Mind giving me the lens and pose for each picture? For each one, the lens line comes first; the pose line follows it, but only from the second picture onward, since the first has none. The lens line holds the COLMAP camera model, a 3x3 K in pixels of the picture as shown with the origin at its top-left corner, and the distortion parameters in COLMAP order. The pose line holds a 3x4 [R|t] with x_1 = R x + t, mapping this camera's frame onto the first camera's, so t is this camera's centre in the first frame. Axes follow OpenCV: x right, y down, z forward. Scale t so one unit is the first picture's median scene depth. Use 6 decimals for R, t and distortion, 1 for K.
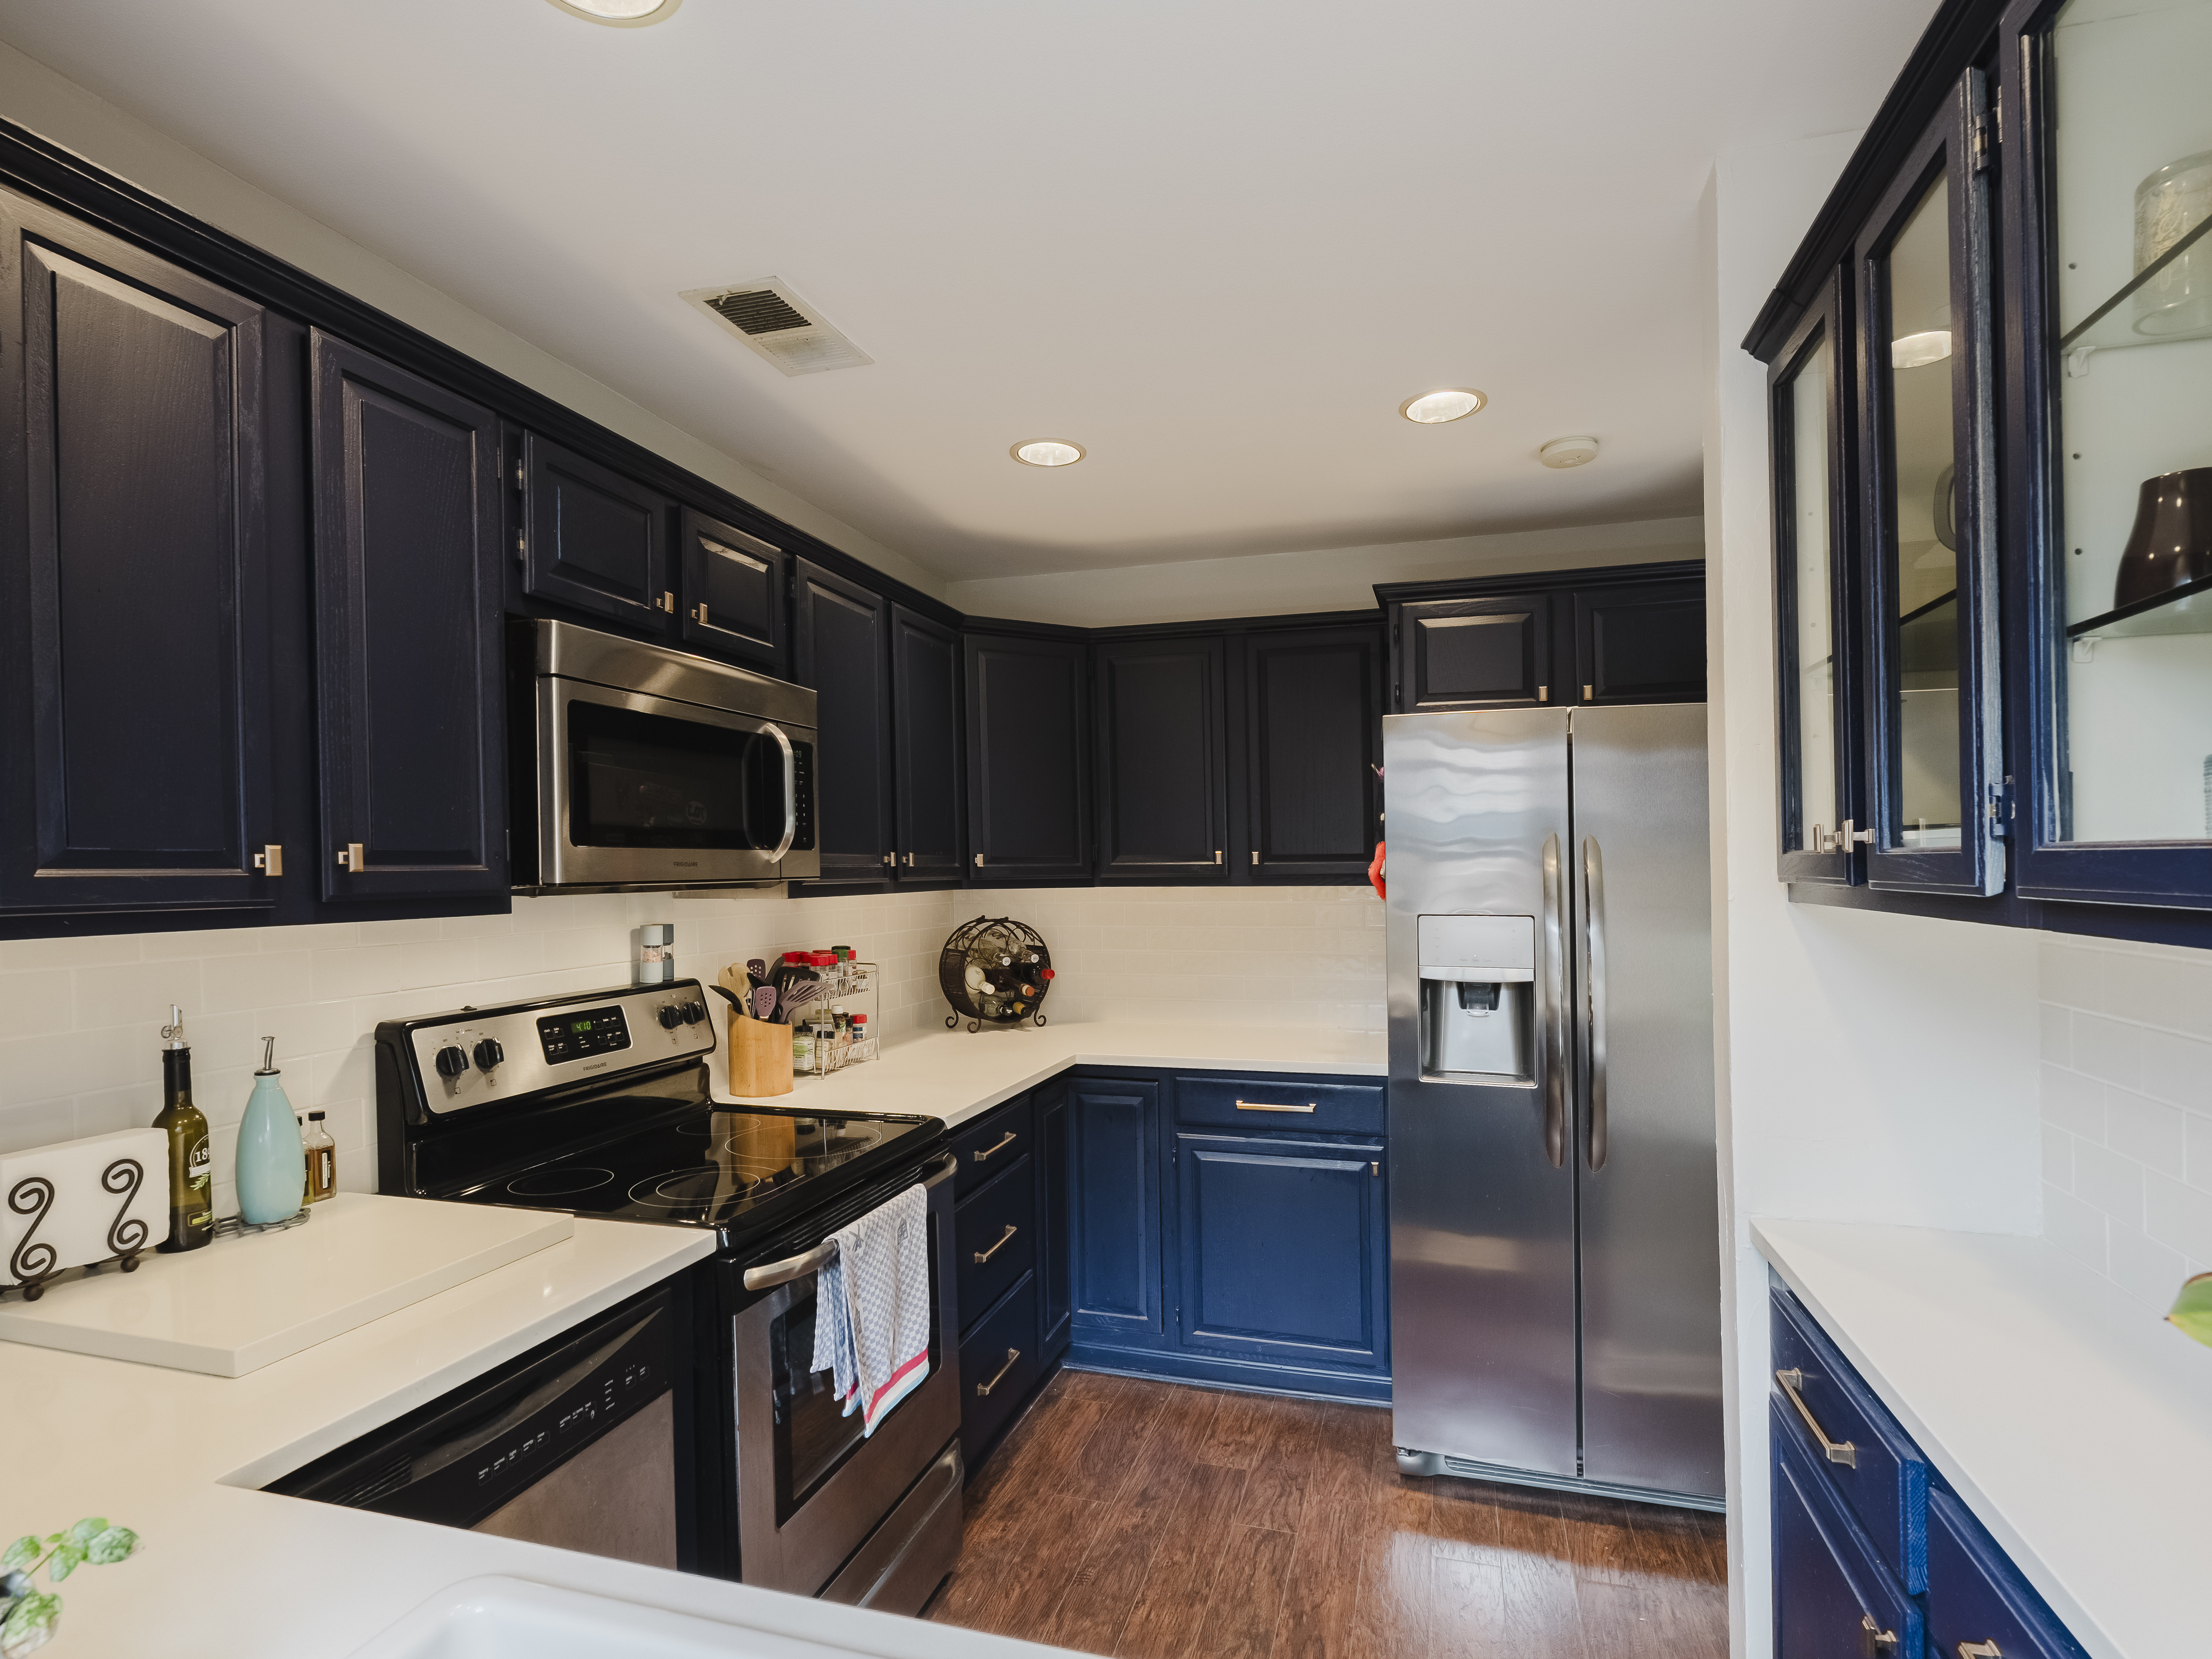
lens RADIAL K [[1110.6, 0, 1120.2], [0, 1110.6, 817.8], [0, 0, 1]] dist [-0.002391, -0.001212]
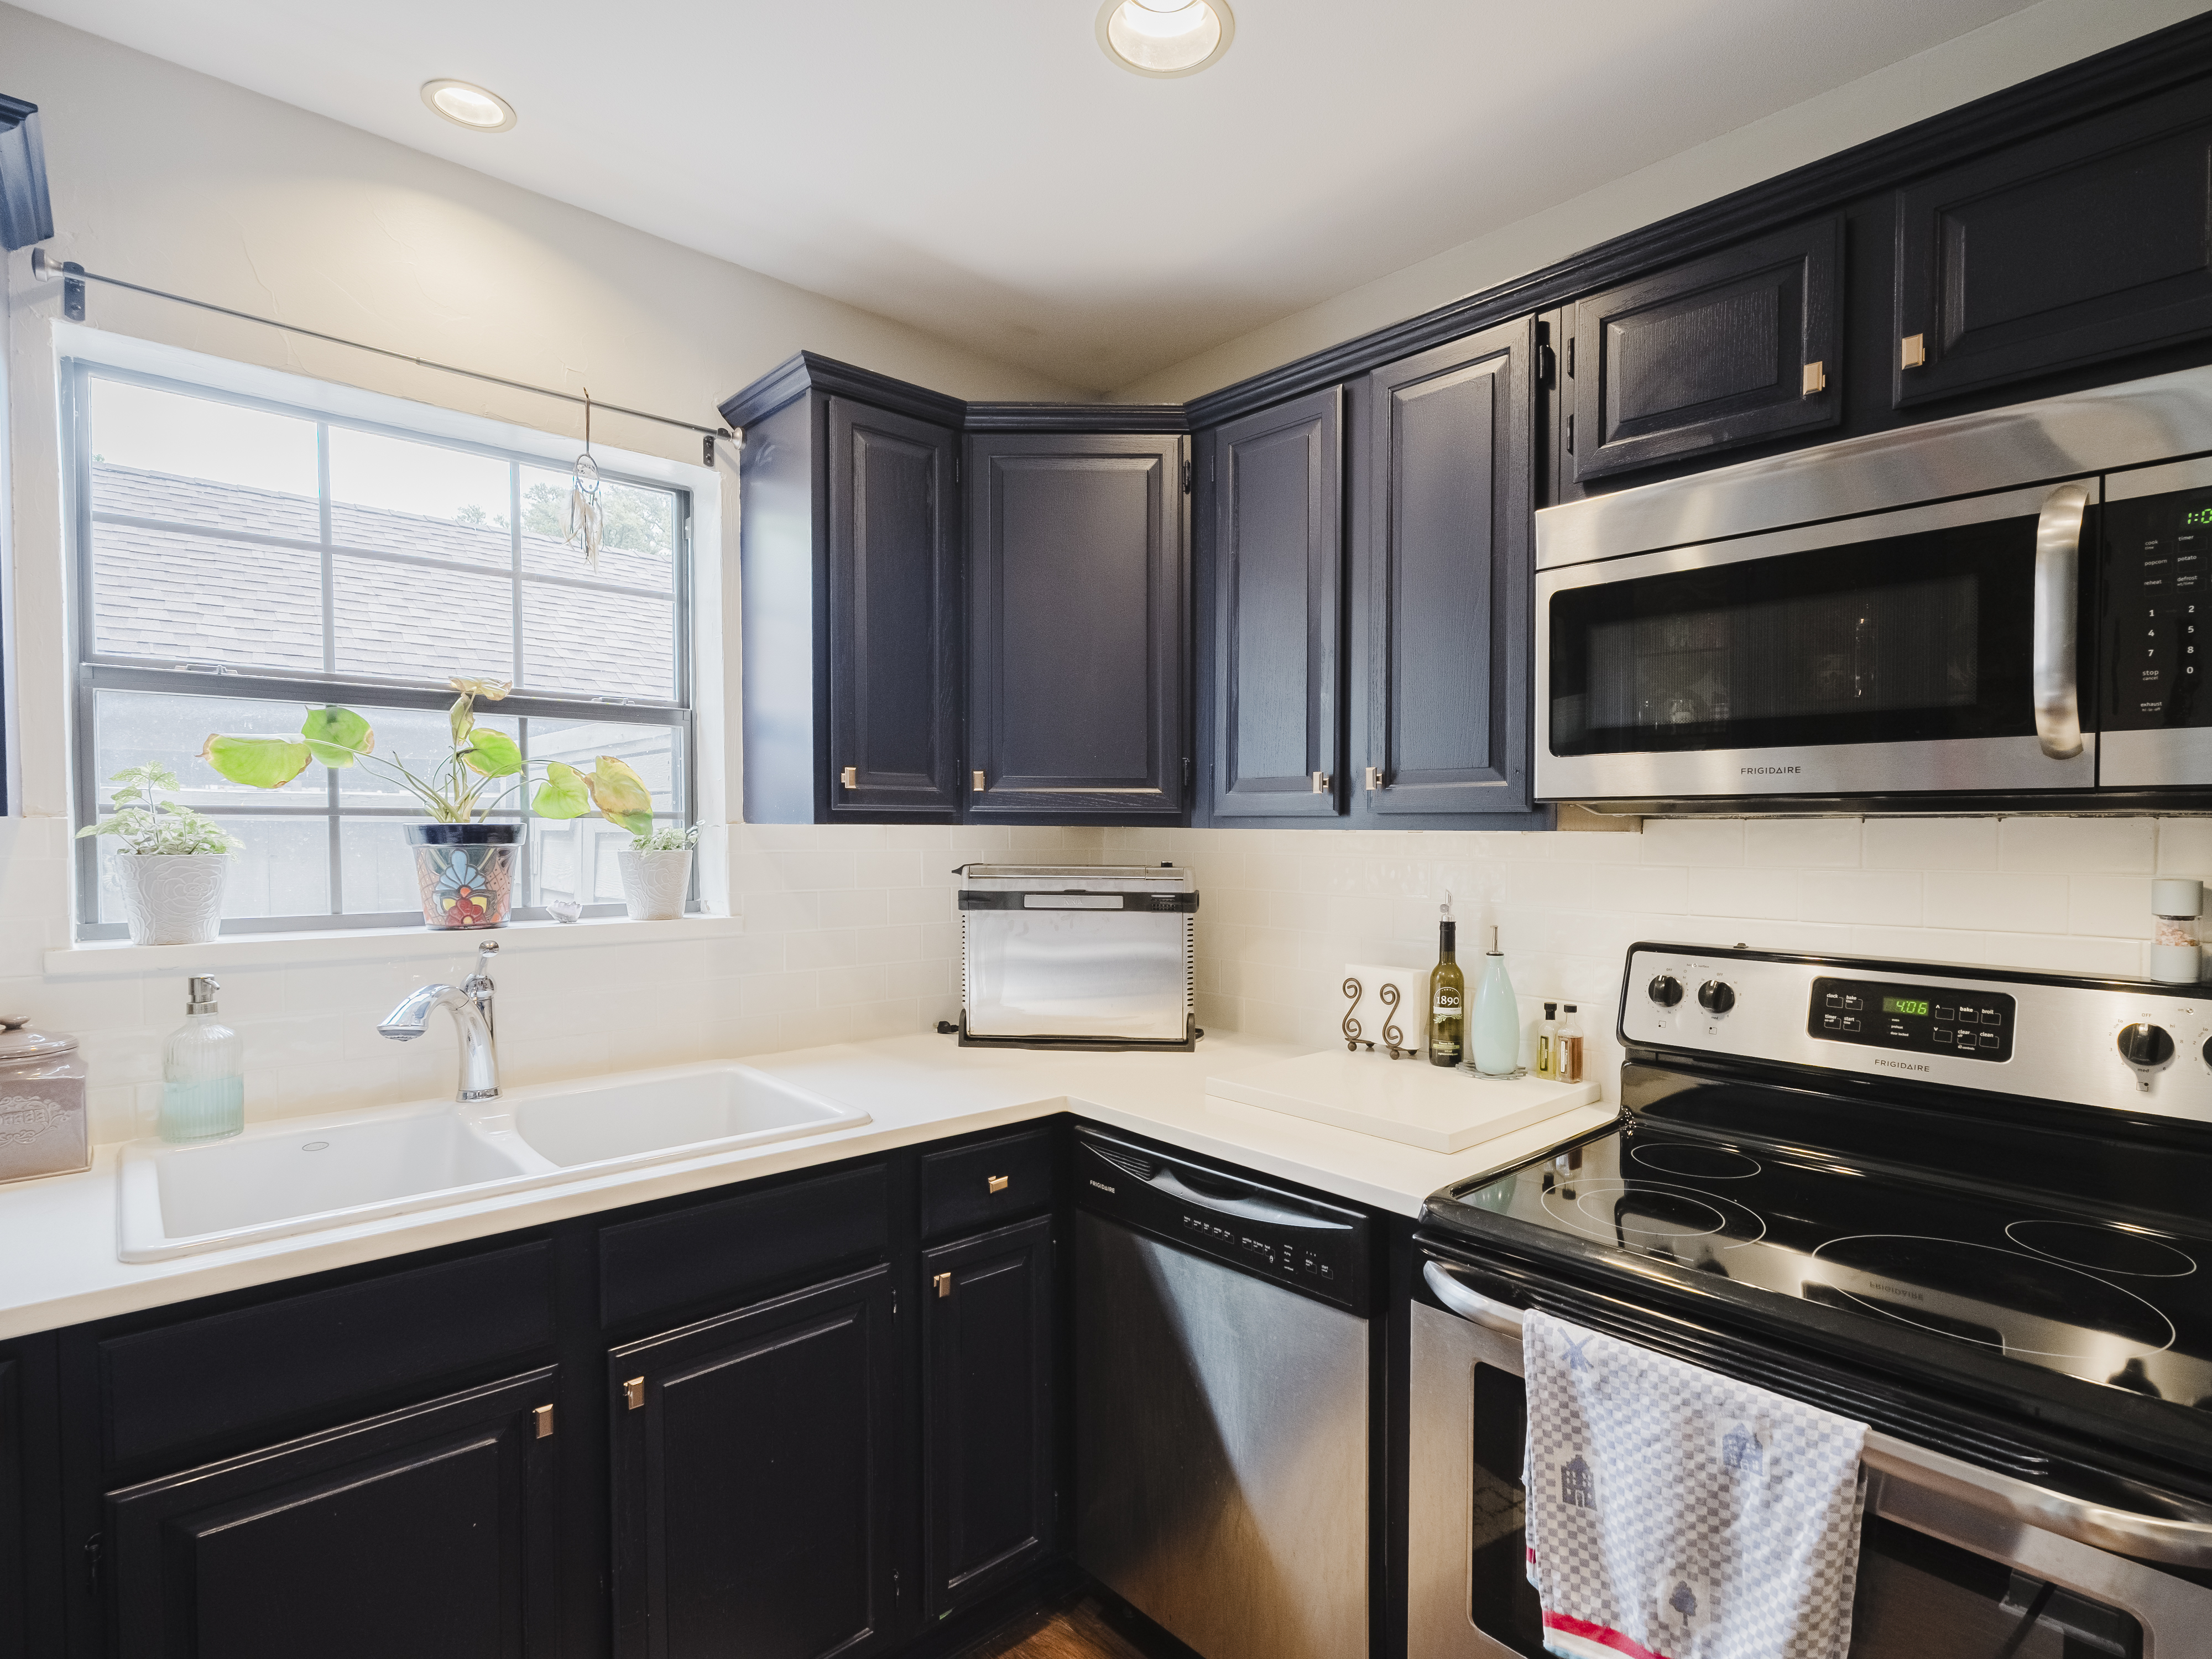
lens RADIAL K [[1110.6, 0, 1127.0], [0, 1110.6, 845.3], [0, 0, 1]] dist [-0.002391, -0.001212]
pose [[-0.515915, 0.021407, -0.856372, 0.345247], [0.039506, 0.999219, 0.001178, 0.063046], [0.855728, -0.033225, -0.516358, 0.891201]]
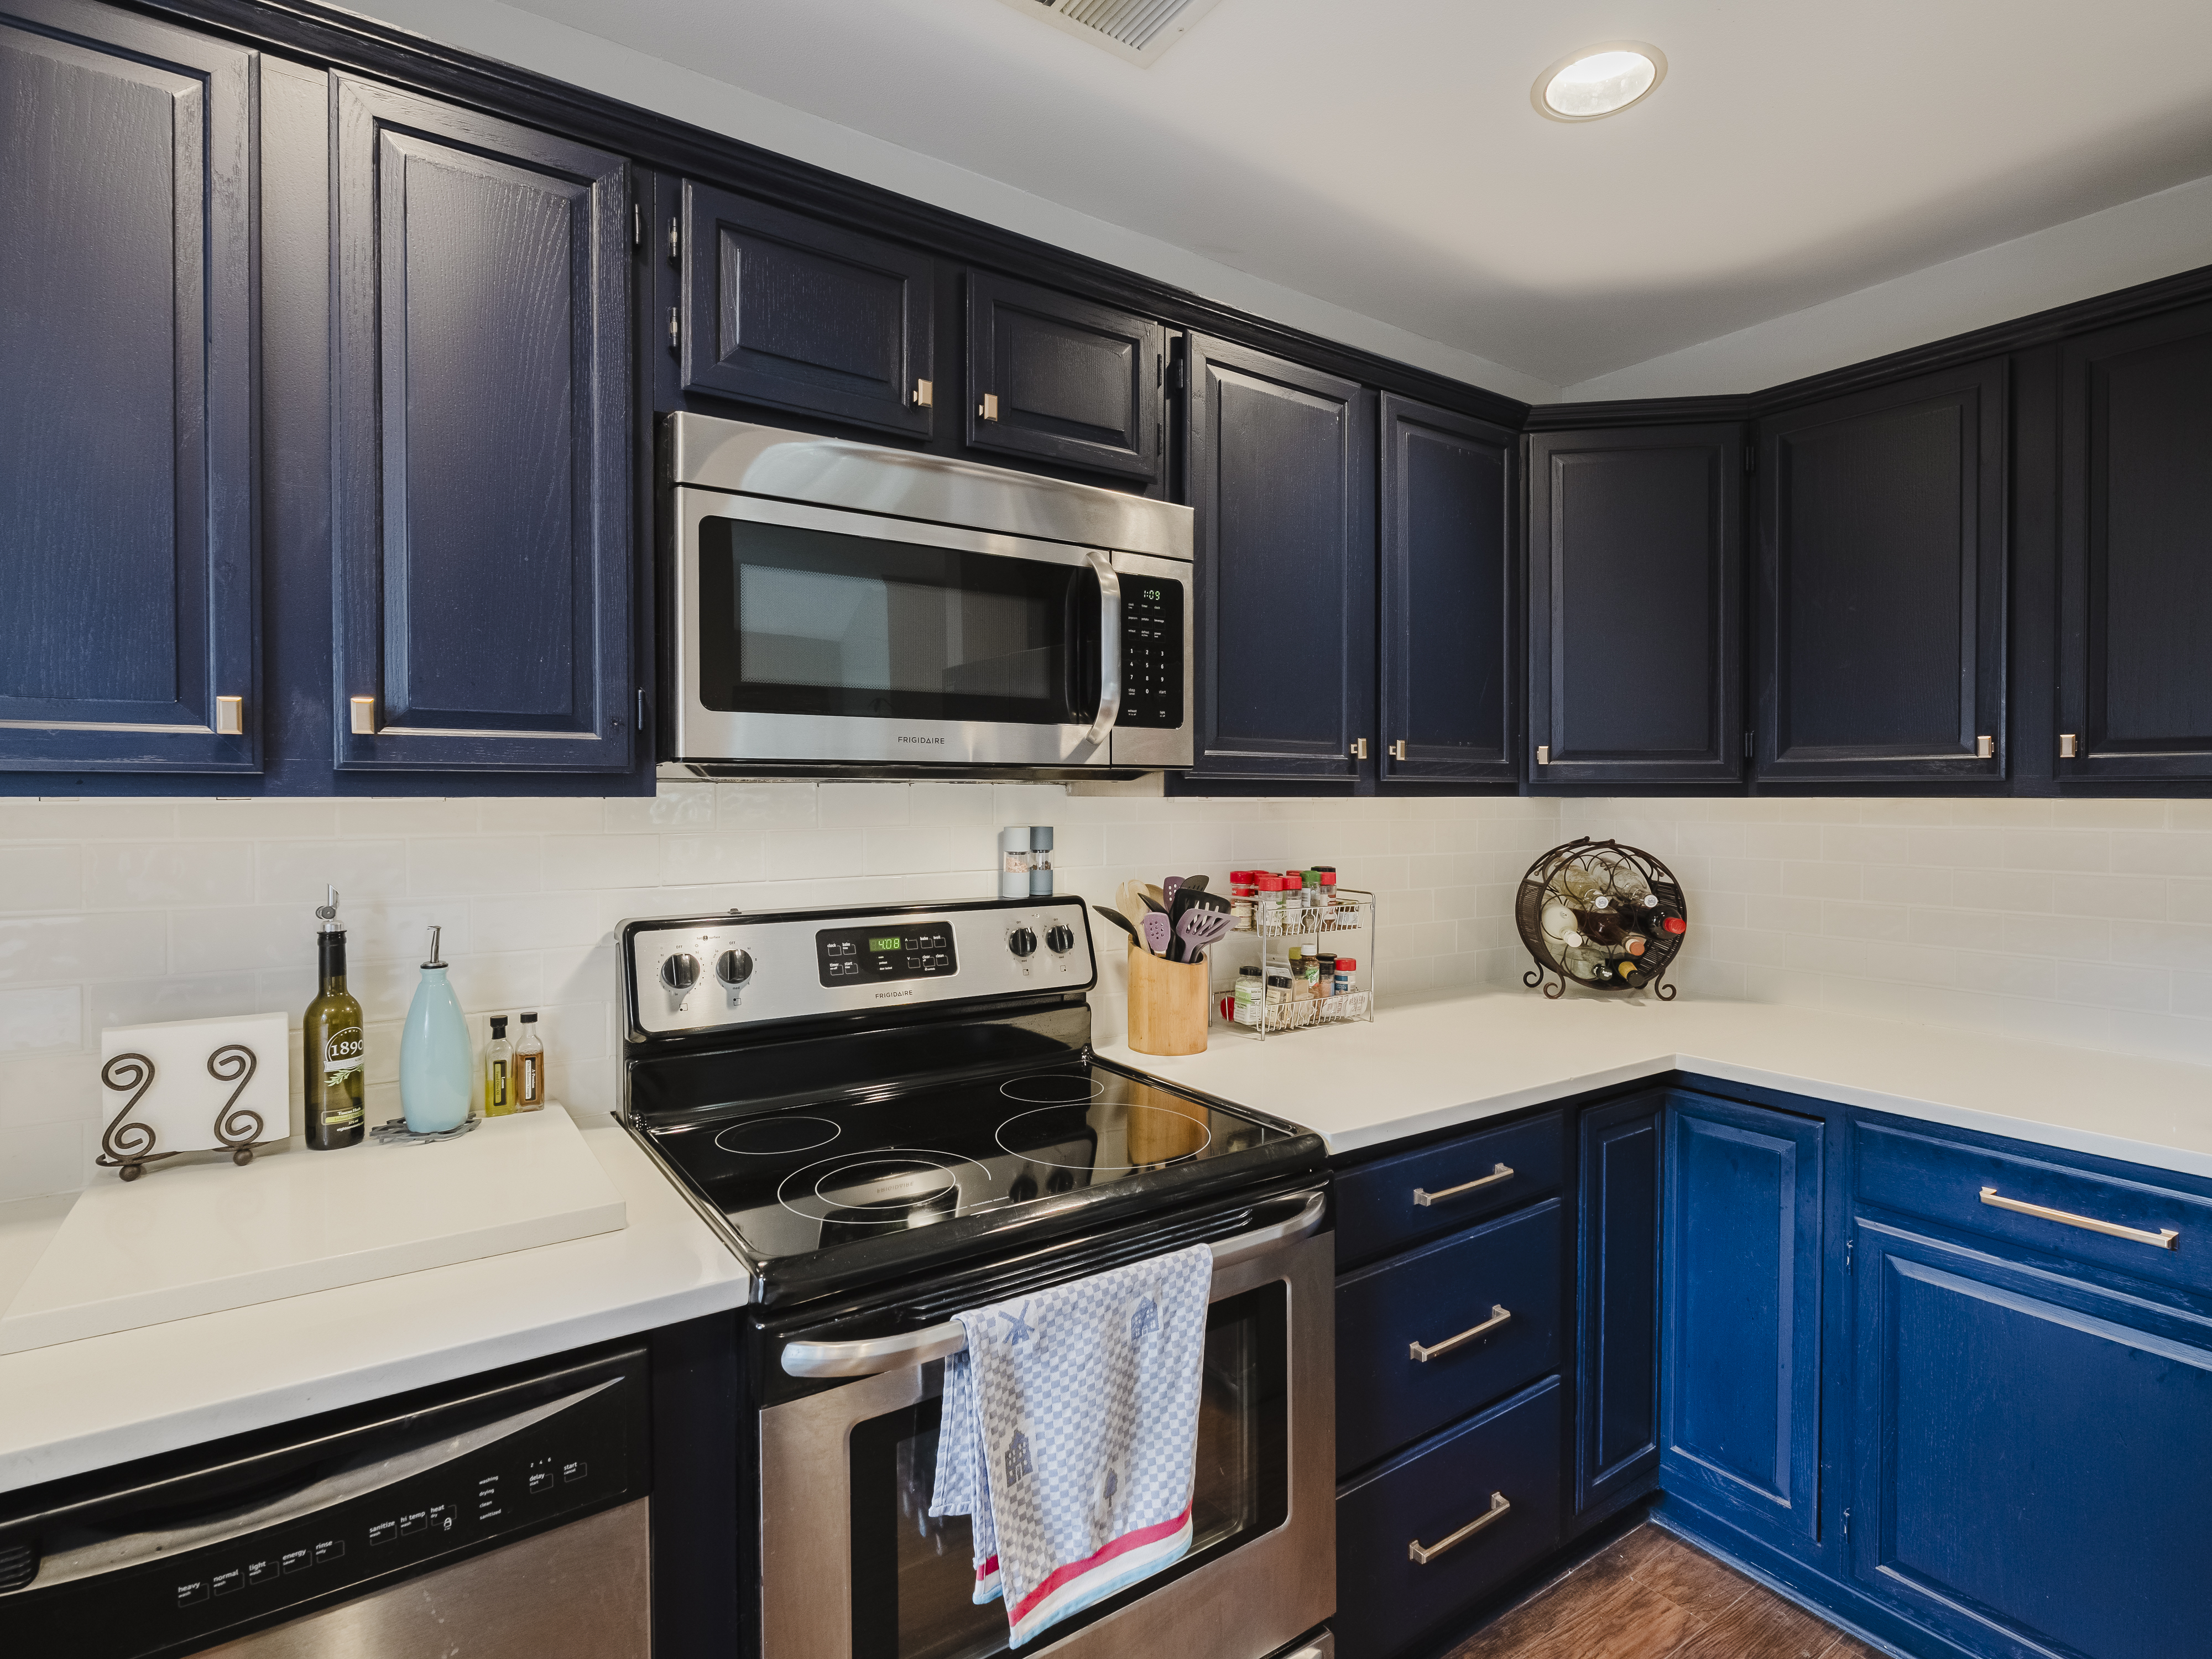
lens RADIAL K [[1110.6, 0, 1111.6], [0, 1110.6, 801.2], [0, 0, 1]] dist [-0.002391, -0.001212]
pose [[0.779788, 0.014243, -0.625881, 0.152634], [0.019933, 0.998669, 0.047562, 0.044483], [0.625726, -0.049564, 0.778467, 0.447667]]
